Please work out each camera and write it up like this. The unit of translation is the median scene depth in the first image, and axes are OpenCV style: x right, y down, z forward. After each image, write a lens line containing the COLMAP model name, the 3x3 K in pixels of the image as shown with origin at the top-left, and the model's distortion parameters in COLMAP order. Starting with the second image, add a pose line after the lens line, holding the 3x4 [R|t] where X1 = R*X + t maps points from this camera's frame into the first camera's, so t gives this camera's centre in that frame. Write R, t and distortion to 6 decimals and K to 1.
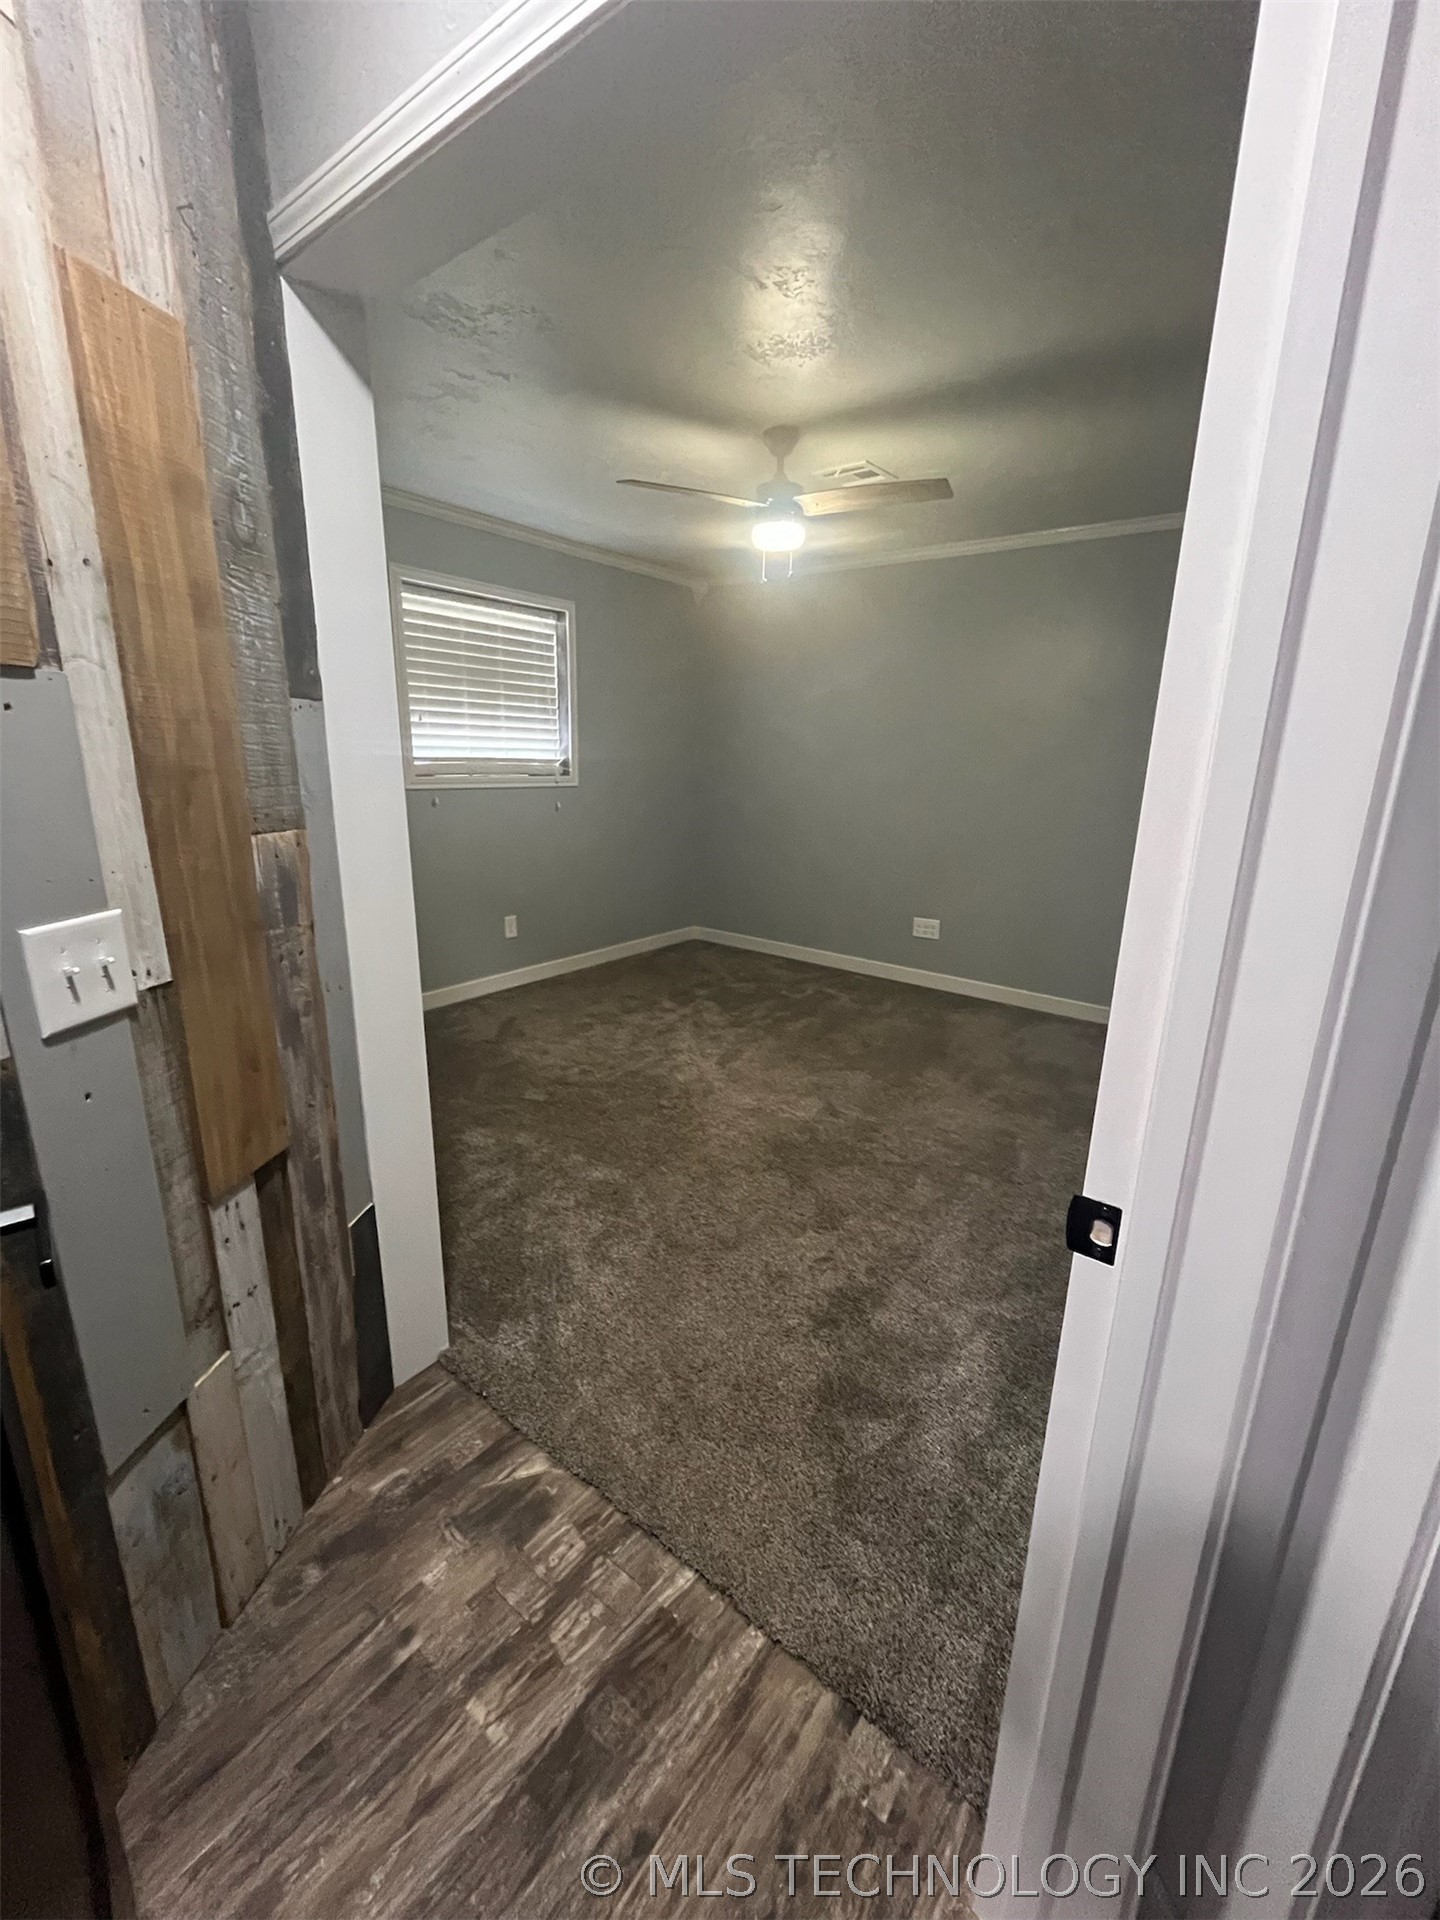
lens RADIAL K [[786.0, 0, 720.3], [0, 786.0, 961.5], [0, 0, 1]] dist [0.000921, 0.000820]
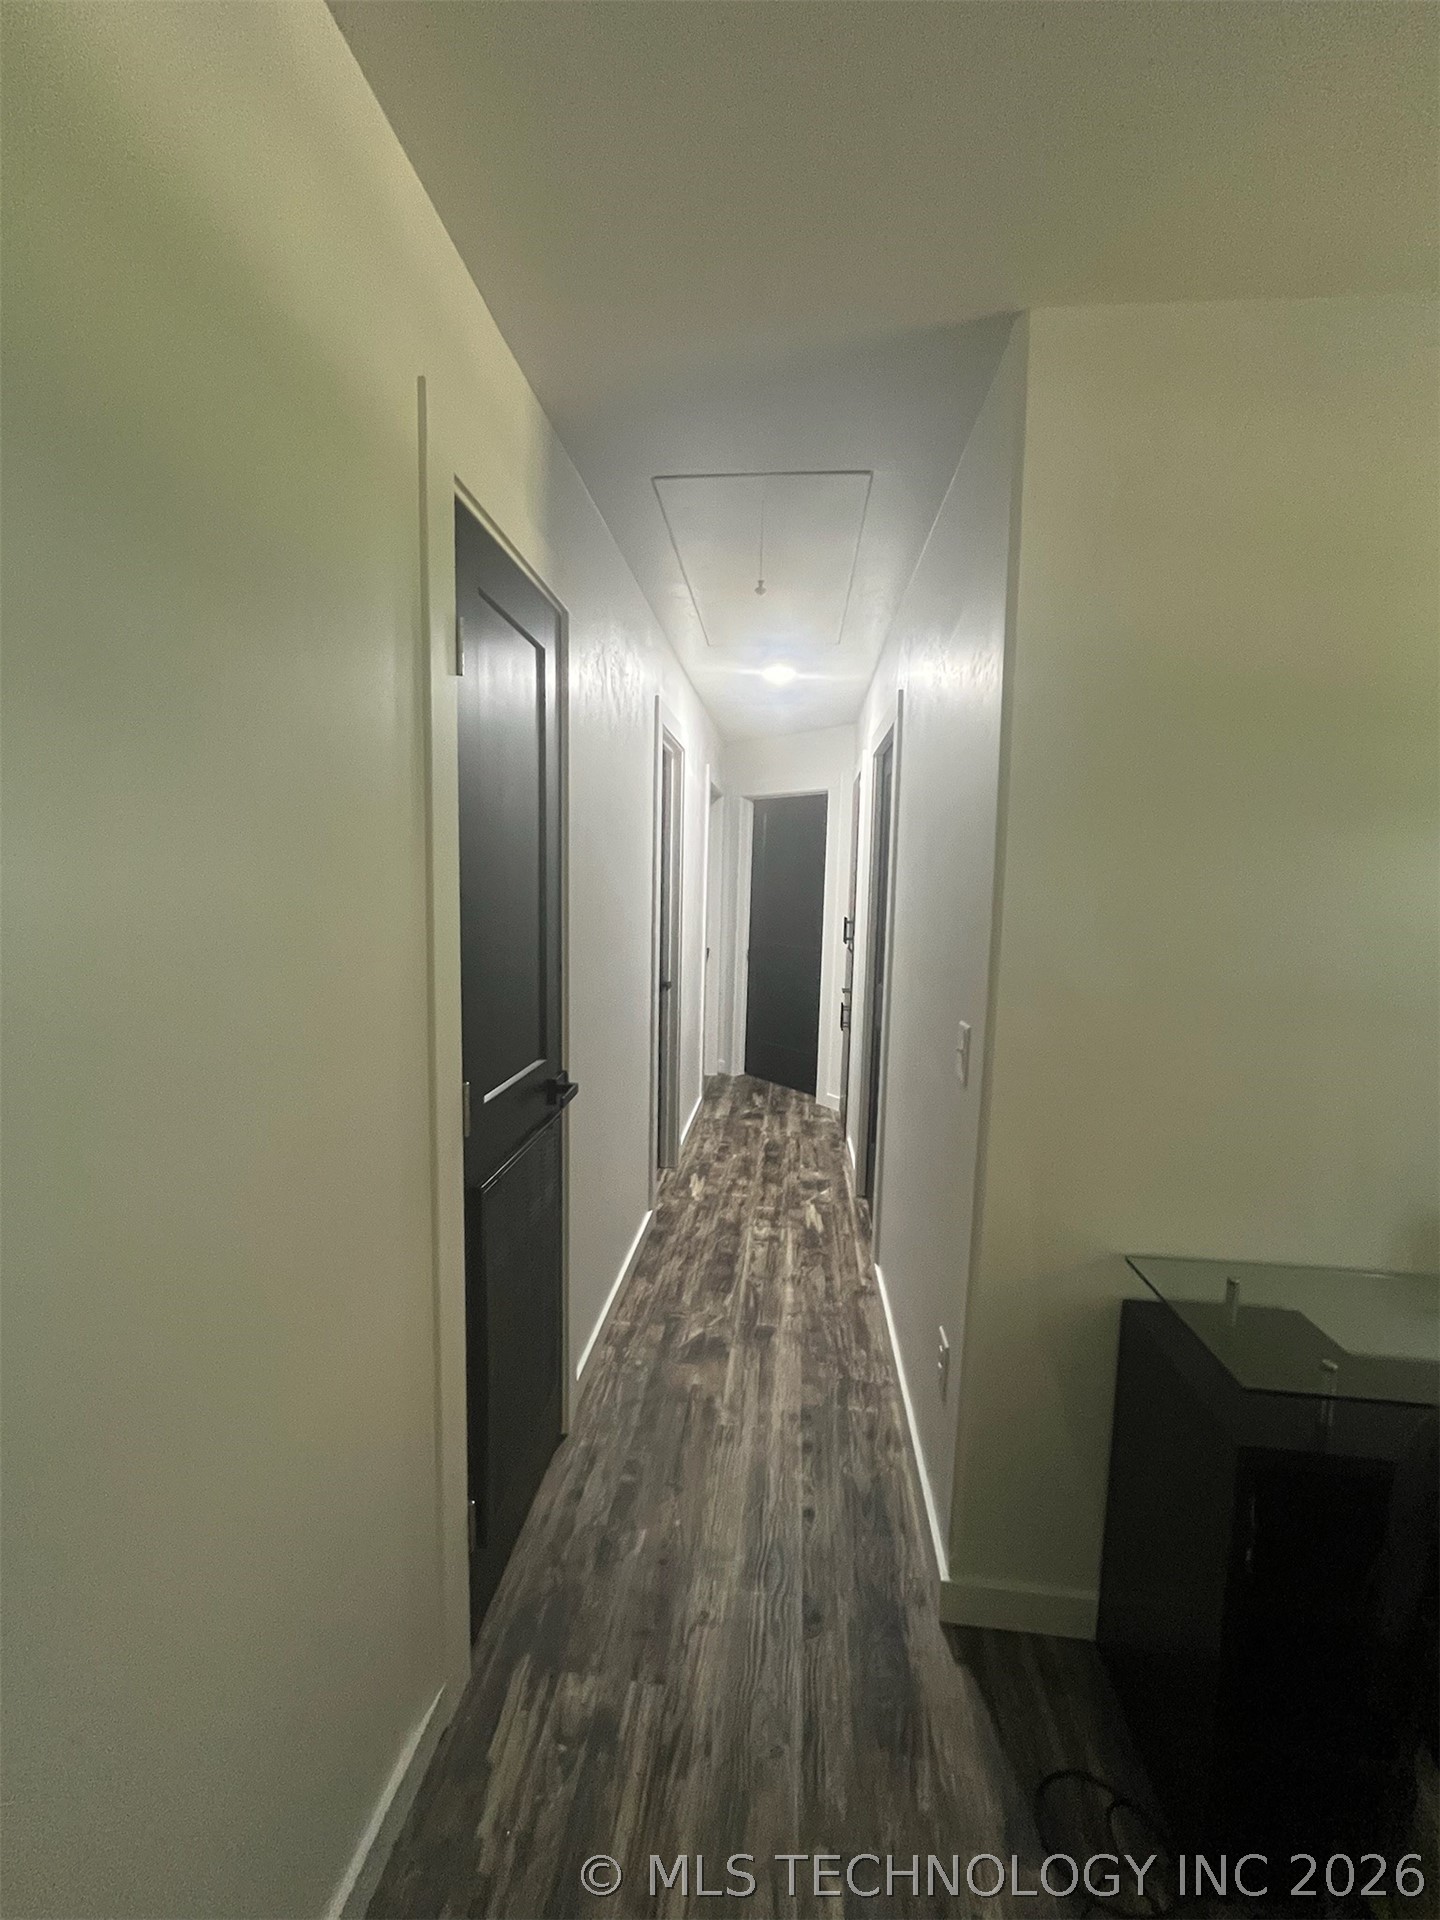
lens RADIAL K [[786.0, 0, 716.4], [0, 786.0, 962.9], [0, 0, 1]] dist [0.000921, 0.000820]
pose [[-0.849363, 0.007079, -0.527762, 0.753290], [-0.173323, 0.940719, 0.291558, -0.443431], [0.498540, 0.339112, -0.797785, 1.468041]]
